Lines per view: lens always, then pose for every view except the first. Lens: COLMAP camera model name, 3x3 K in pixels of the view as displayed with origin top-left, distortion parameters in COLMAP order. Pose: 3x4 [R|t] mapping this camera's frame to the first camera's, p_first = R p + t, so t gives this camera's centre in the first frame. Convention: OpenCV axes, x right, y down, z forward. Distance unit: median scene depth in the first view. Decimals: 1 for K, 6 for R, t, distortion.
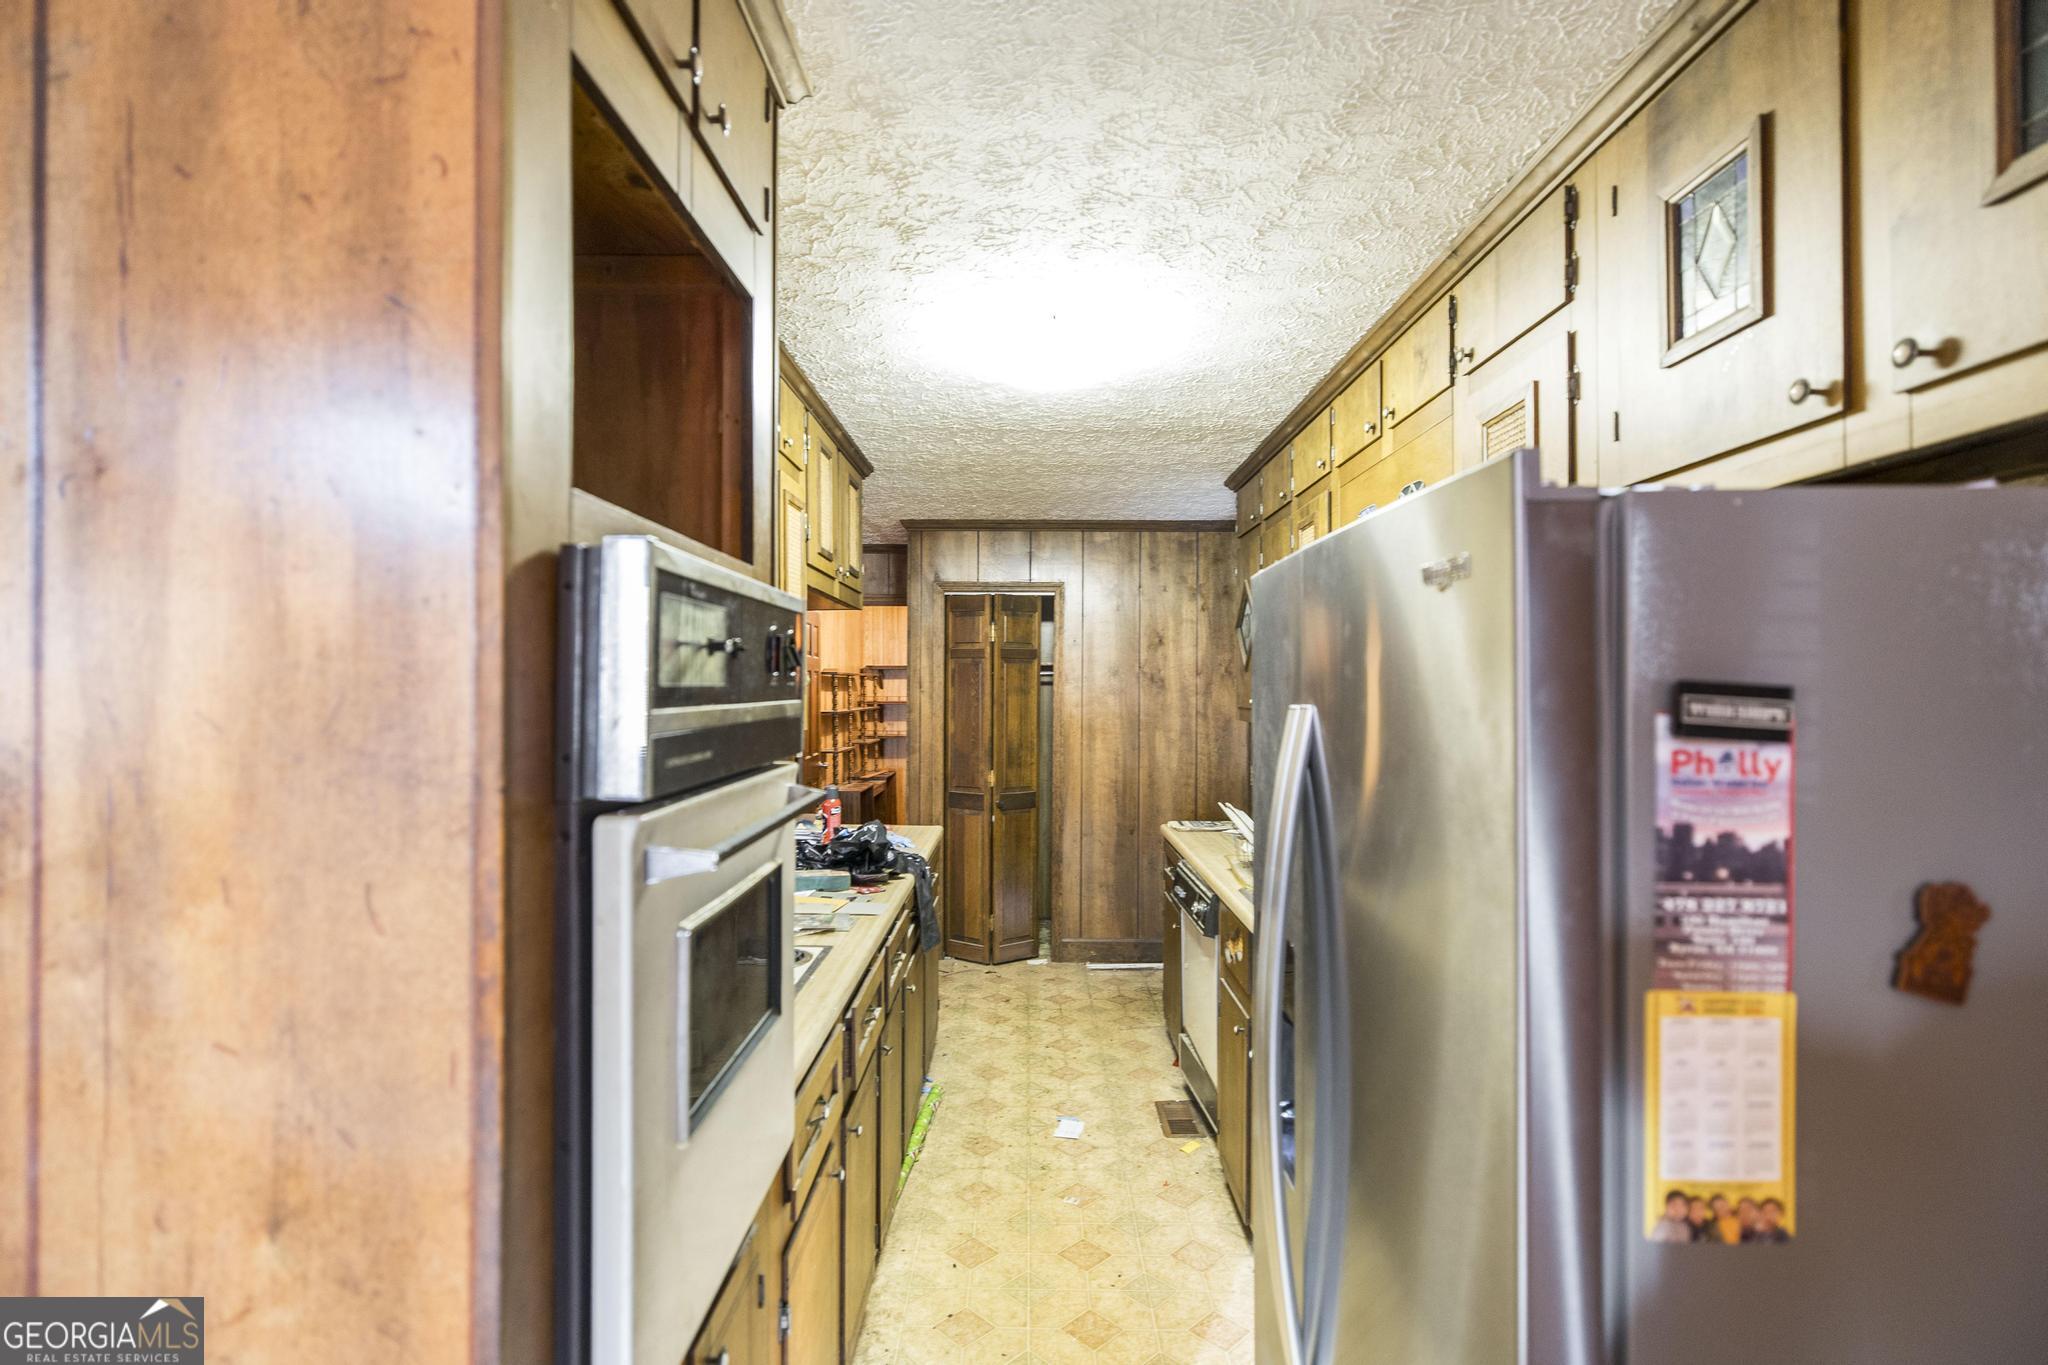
lens RADIAL K [[983.3, 0, 1025.7], [0, 983.3, 682.8], [0, 0, 1]] dist [-0.025168, 0.000185]
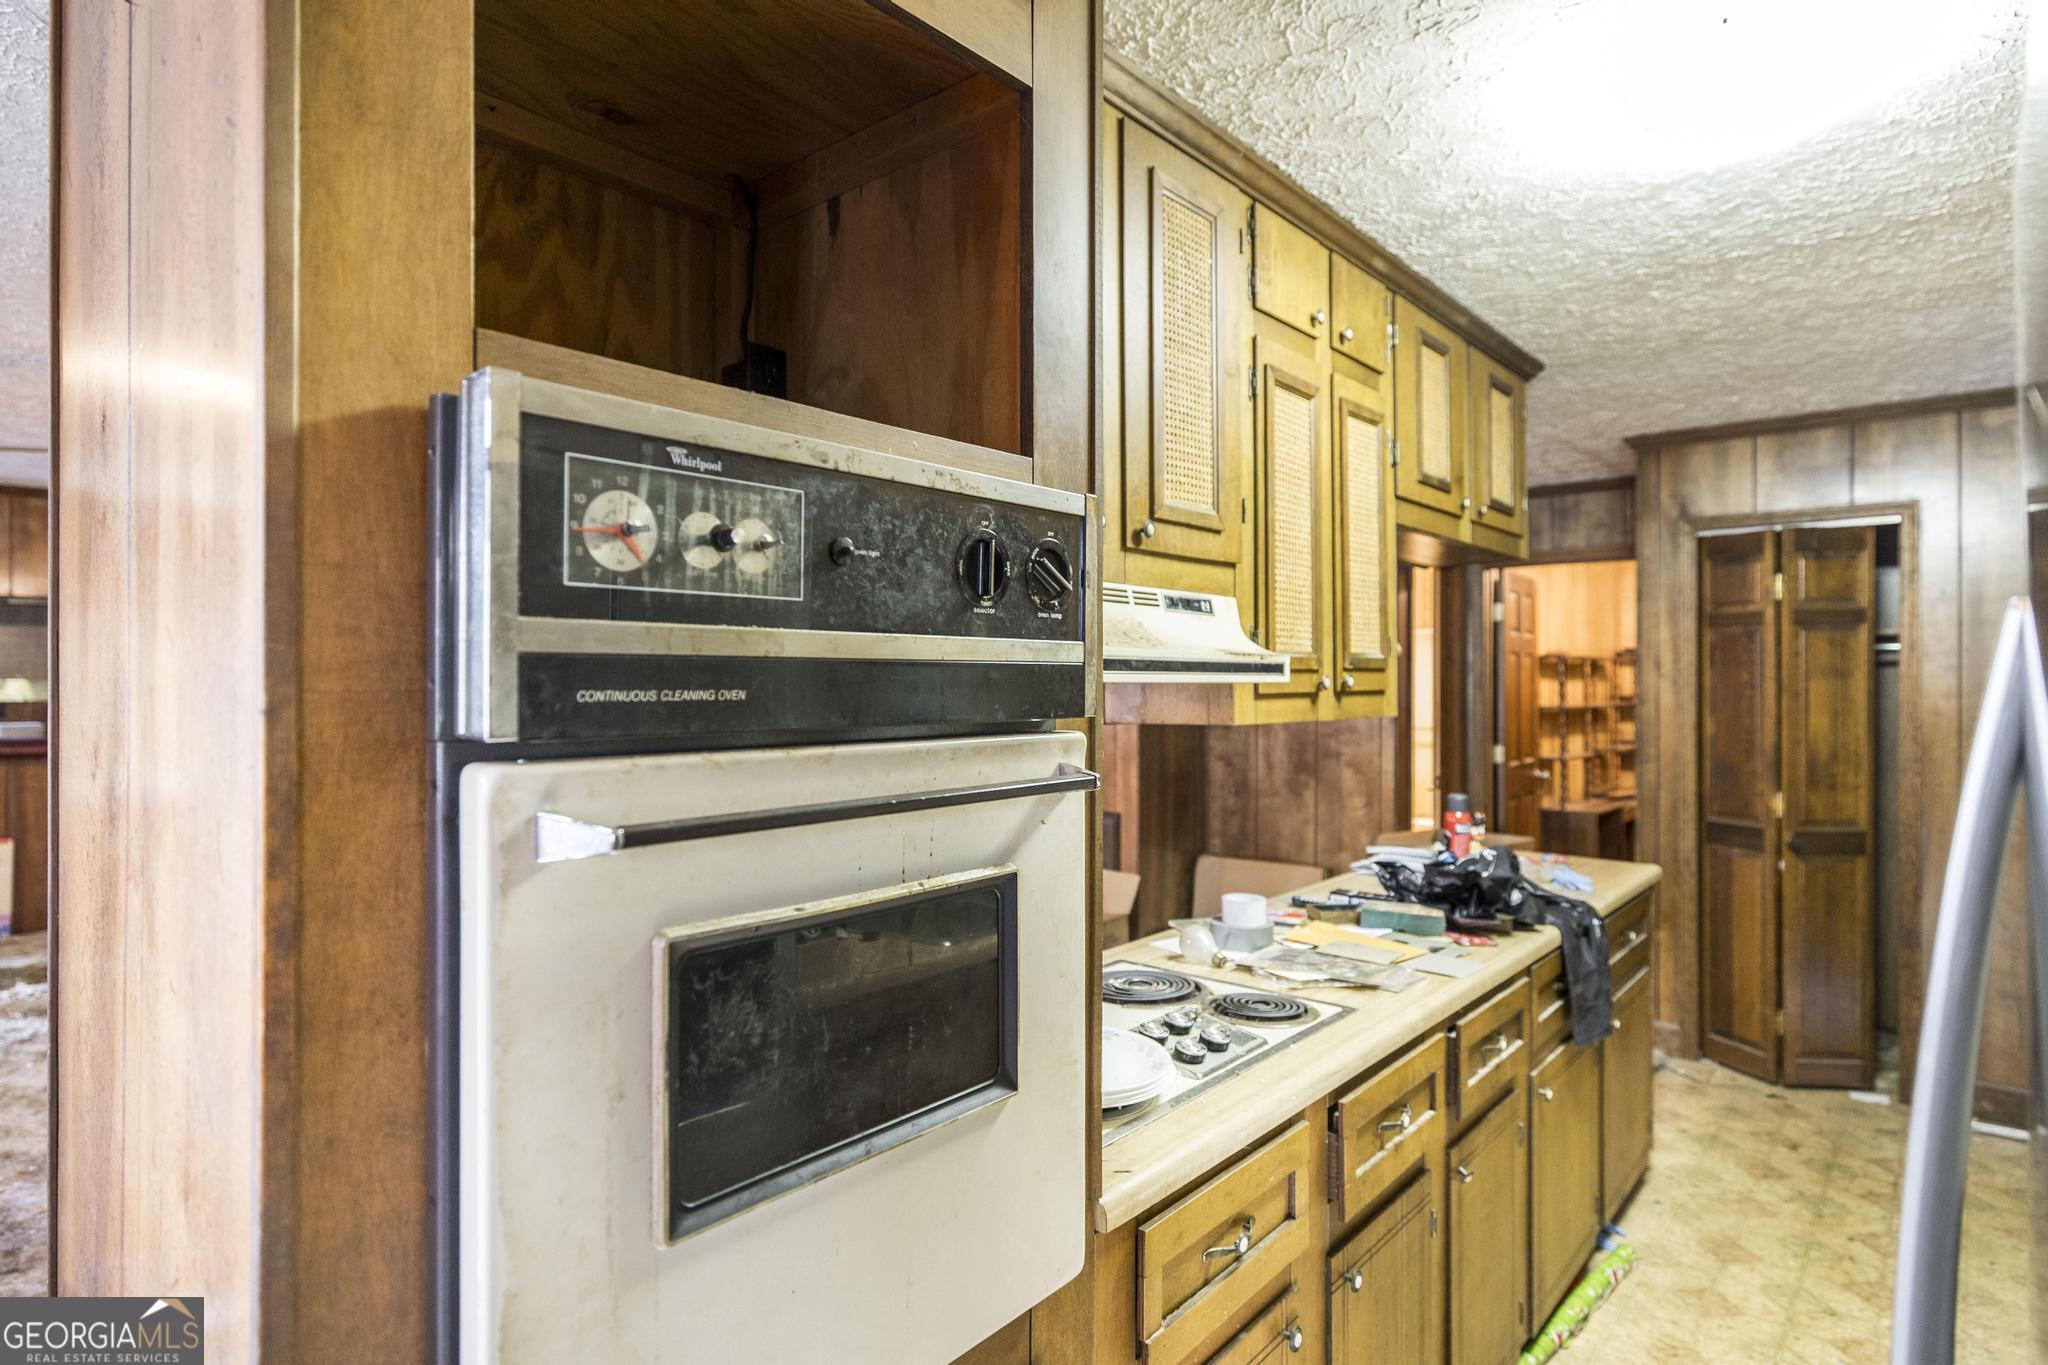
lens RADIAL K [[1097.2, 0, 1020.6], [0, 1097.2, 679.0], [0, 0, 1]] dist [-0.005624, 0.001536]
pose [[0.753673, -0.006925, -0.657213, 0.067500], [0.005095, 0.999976, -0.004693, 0.013005], [0.657230, 0.000189, 0.753690, 0.105111]]
